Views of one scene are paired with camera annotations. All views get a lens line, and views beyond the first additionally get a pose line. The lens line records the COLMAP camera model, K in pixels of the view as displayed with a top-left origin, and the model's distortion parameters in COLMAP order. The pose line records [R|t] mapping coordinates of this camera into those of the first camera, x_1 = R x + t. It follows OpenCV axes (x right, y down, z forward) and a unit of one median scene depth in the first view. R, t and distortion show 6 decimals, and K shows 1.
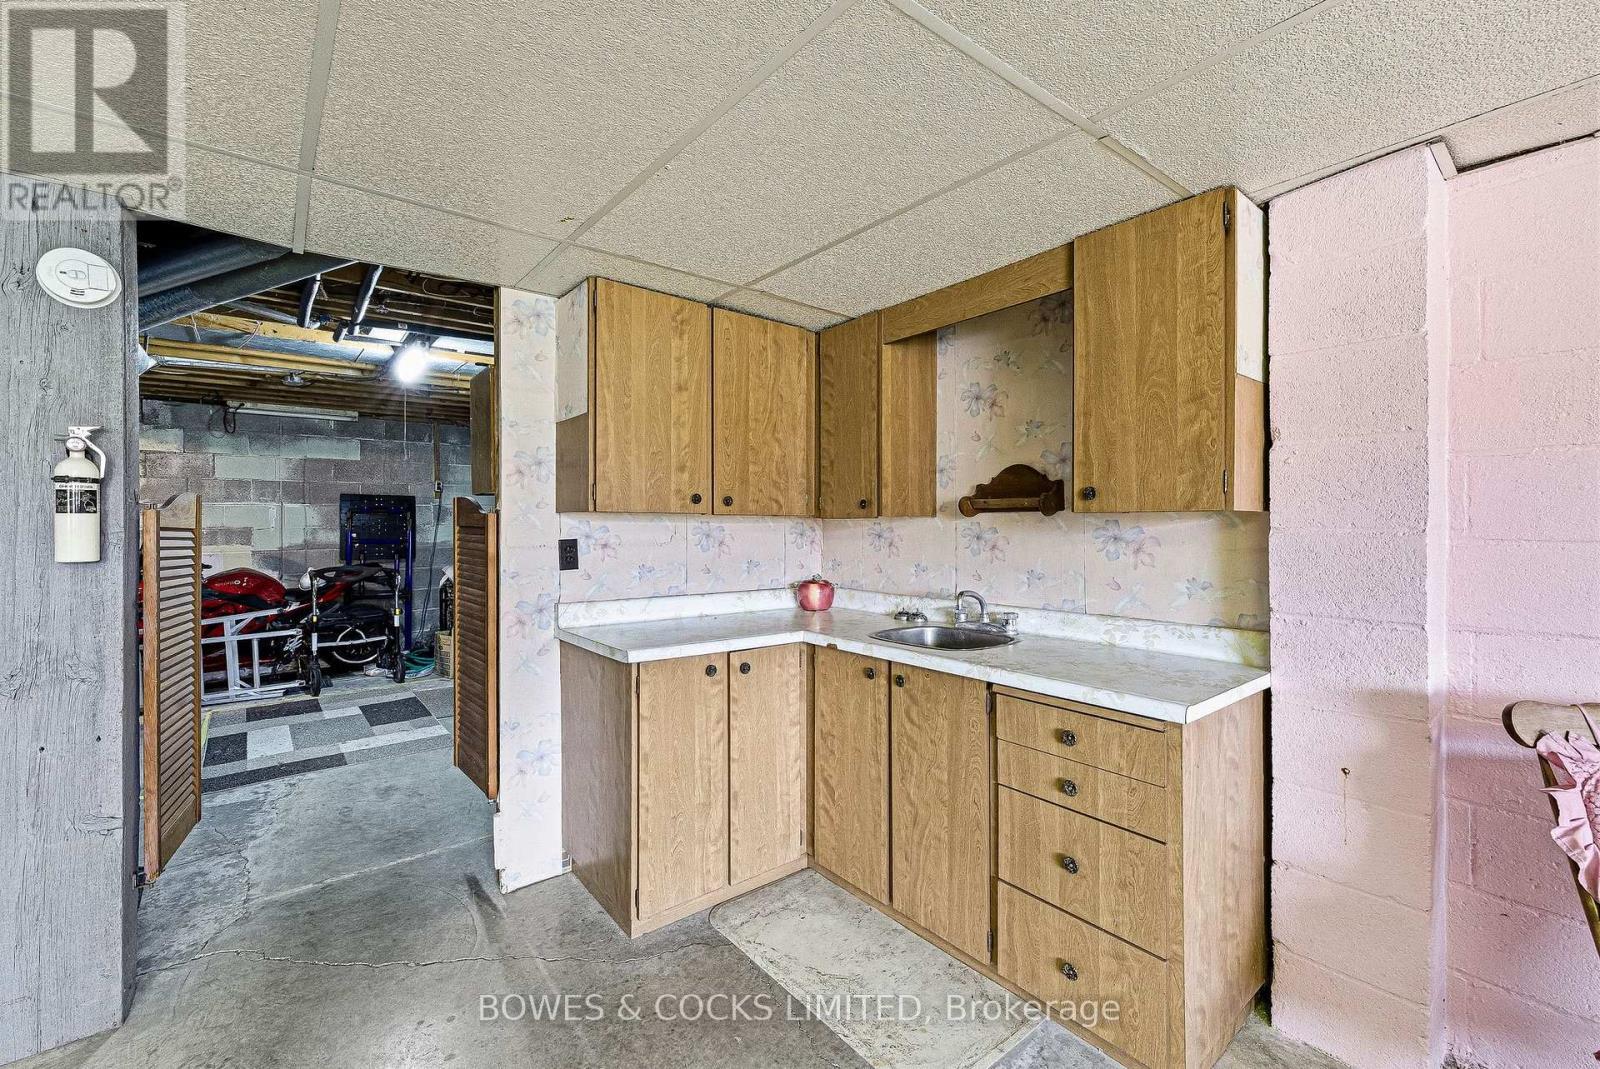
lens RADIAL K [[669.5, 0, 800.4], [0, 669.5, 521.7], [0, 0, 1]] dist [0.000641, -0.000514]
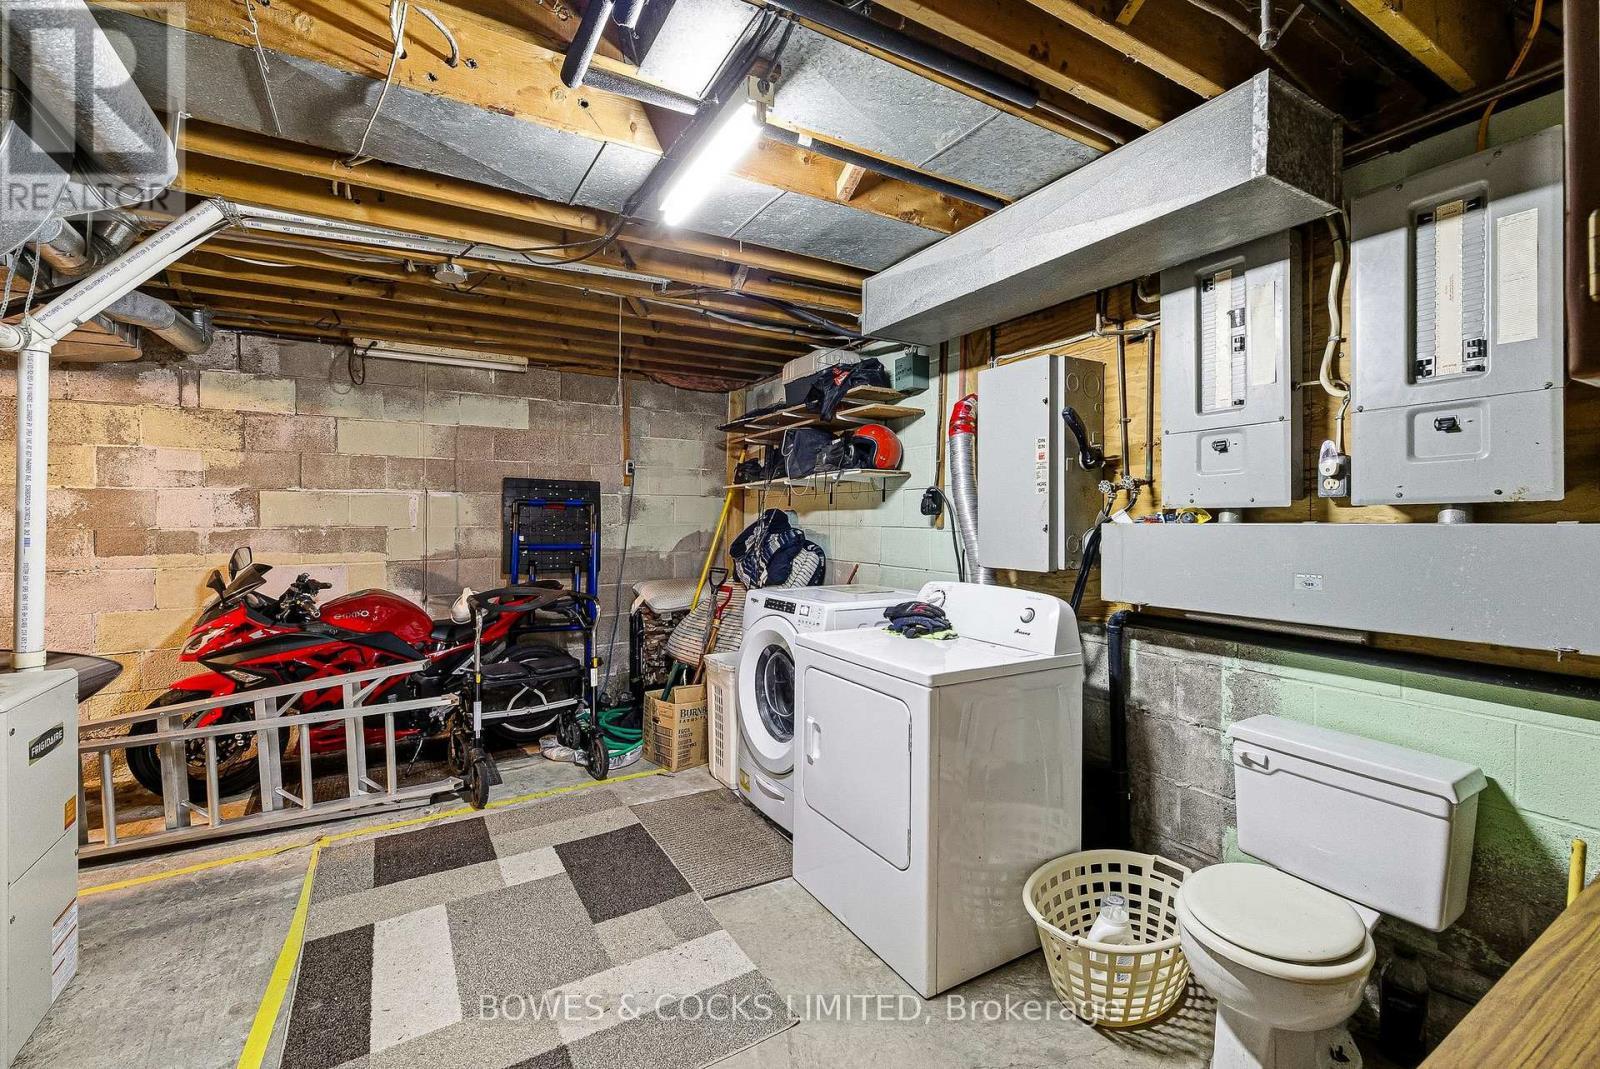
lens RADIAL K [[669.5, 0, 787.1], [0, 669.5, 521.0], [0, 0, 1]] dist [0.000641, -0.000514]
pose [[0.988551, 0.003142, -0.150854, -0.320241], [-0.003138, 0.999995, 0.000264, 0.001600], [0.150854, 0.000213, 0.988556, 0.396378]]
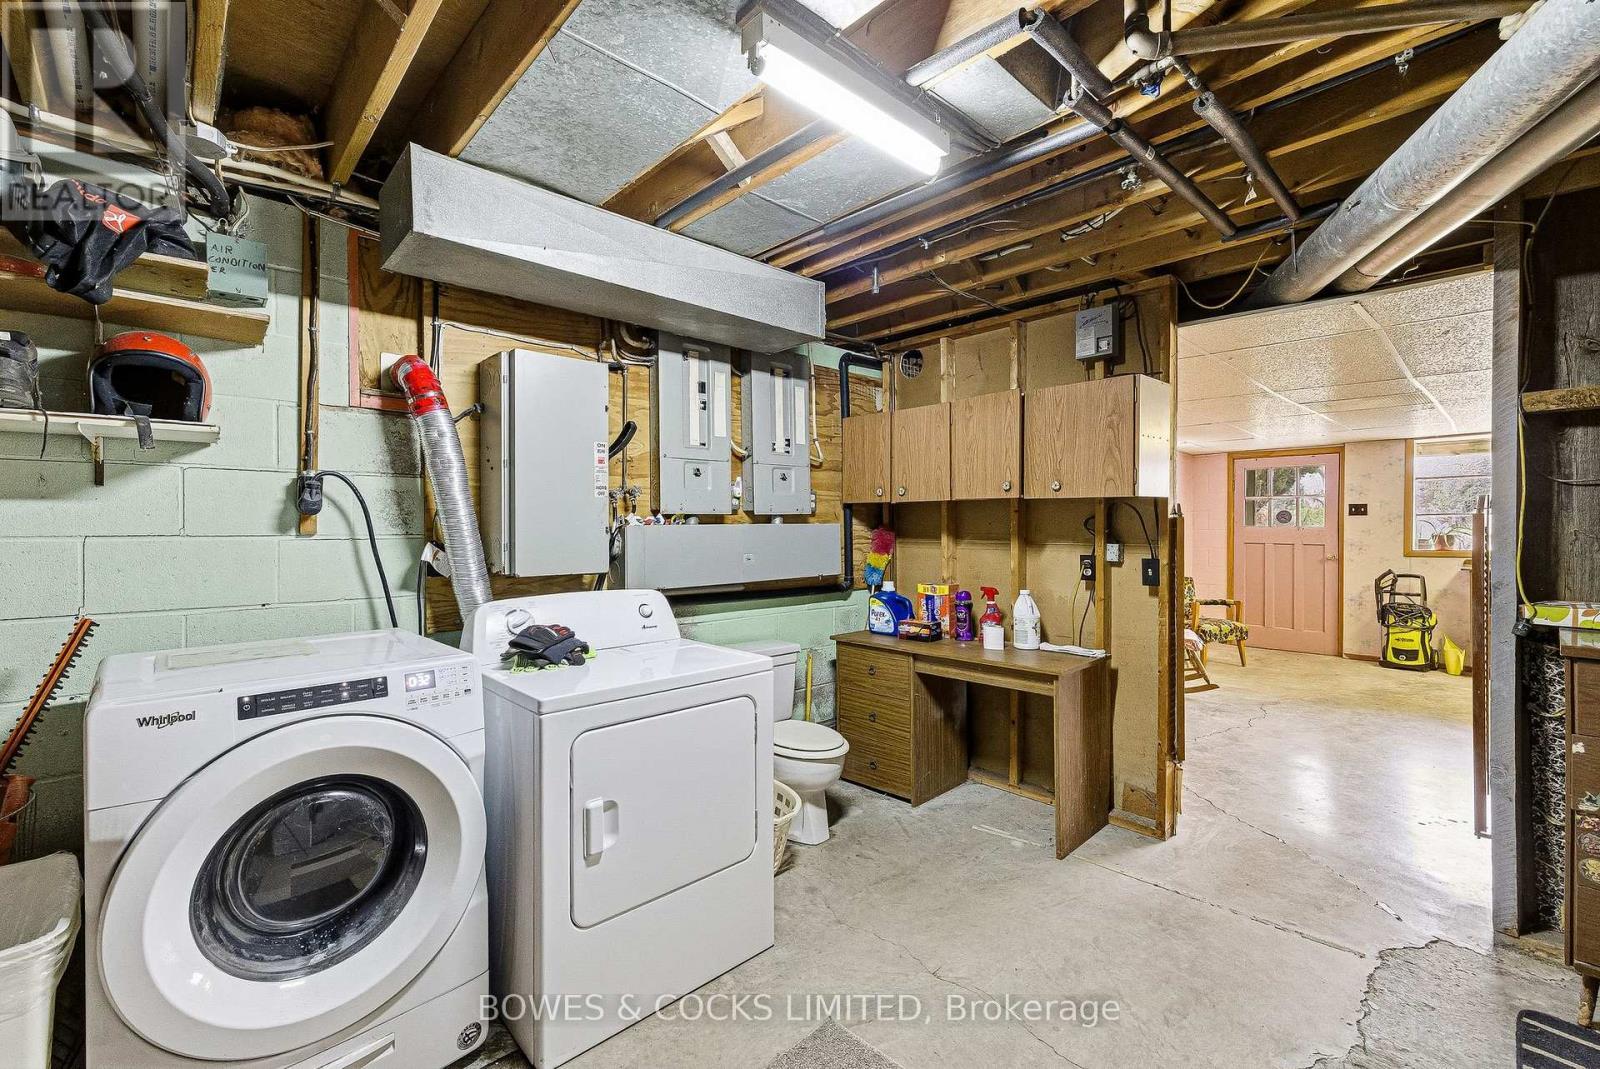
lens RADIAL K [[669.5, 0, 792.1], [0, 669.5, 534.1], [0, 0, 1]] dist [0.000641, -0.000514]
pose [[-0.082060, -0.008014, 0.996595, -2.378052], [0.008607, 0.999925, 0.008749, 0.025894], [-0.996590, 0.009296, -0.081985, 2.491185]]
